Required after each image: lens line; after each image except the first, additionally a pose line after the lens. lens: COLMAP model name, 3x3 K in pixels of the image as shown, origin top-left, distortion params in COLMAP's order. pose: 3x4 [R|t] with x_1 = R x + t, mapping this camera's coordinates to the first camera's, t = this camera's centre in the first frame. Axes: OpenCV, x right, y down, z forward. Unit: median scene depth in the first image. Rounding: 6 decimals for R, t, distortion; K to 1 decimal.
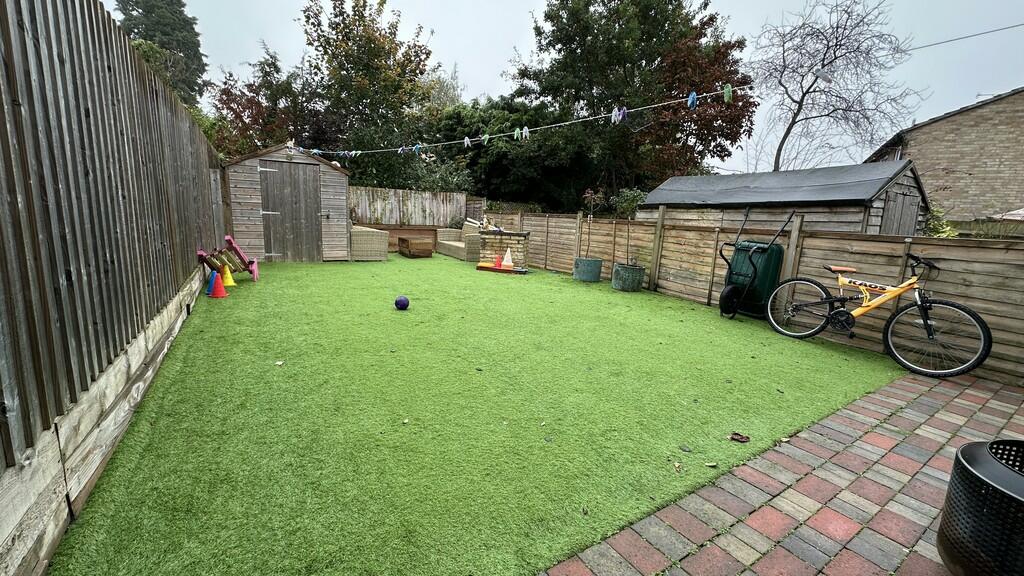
lens RADIAL K [[408.3, 0, 511.1], [0, 408.3, 285.1], [0, 0, 1]] dist [-0.003378, -0.000400]
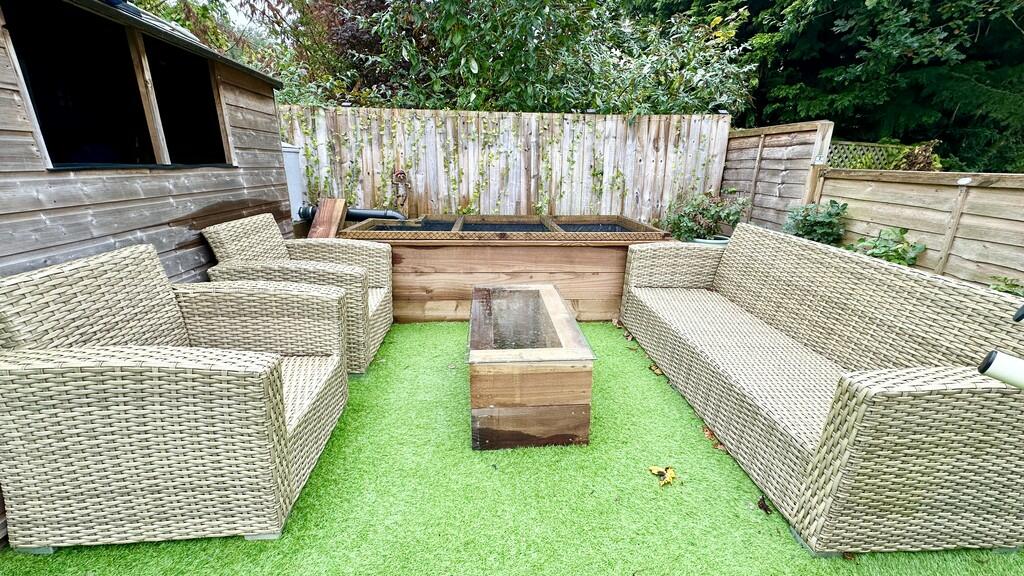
lens RADIAL K [[408.3, 0, 514.3], [0, 408.3, 285.7], [0, 0, 1]] dist [-0.003378, -0.000400]
pose [[0.899514, 0.101696, -0.424891, -0.122089], [-0.053271, 0.990805, 0.124370, -0.129047], [0.433632, -0.089239, 0.896660, 0.661095]]
